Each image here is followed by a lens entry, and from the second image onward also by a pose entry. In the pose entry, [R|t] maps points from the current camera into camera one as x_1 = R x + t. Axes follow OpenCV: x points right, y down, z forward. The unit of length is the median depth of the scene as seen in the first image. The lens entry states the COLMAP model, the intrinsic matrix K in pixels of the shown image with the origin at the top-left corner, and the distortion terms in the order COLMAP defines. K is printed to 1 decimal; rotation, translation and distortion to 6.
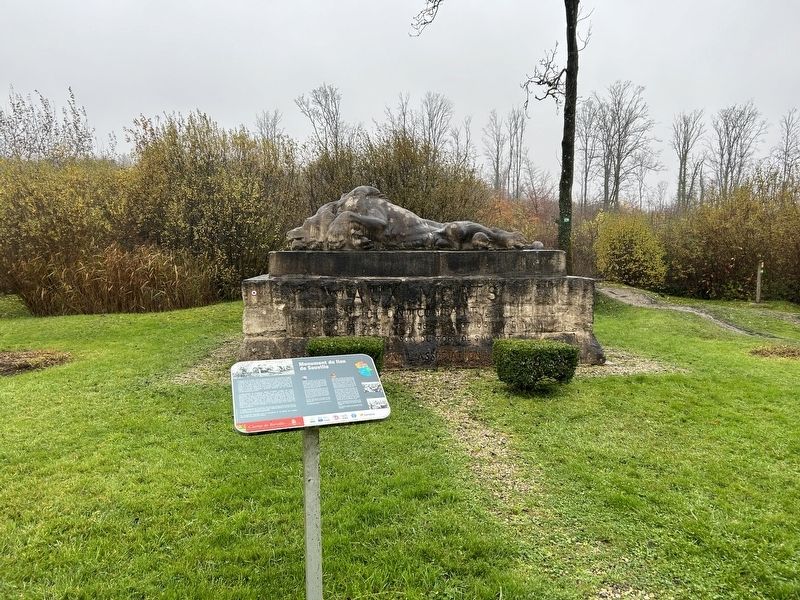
lens RADIAL K [[659.0, 0, 447.1], [0, 659.0, 280.8], [0, 0, 1]] dist [0.046146, -0.058622]
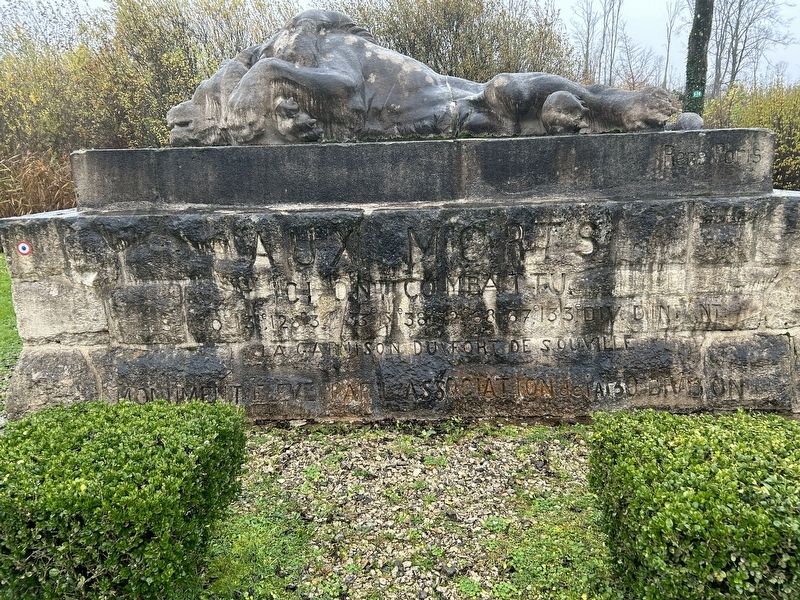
lens RADIAL K [[659.0, 0, 408.1], [0, 659.0, 312.7], [0, 0, 1]] dist [0.046146, -0.058622]
pose [[0.984200, 0.014264, -0.176485, 0.031875], [0.019511, 0.981942, 0.188172, -0.016001], [0.175982, -0.188642, 0.966149, 0.562913]]
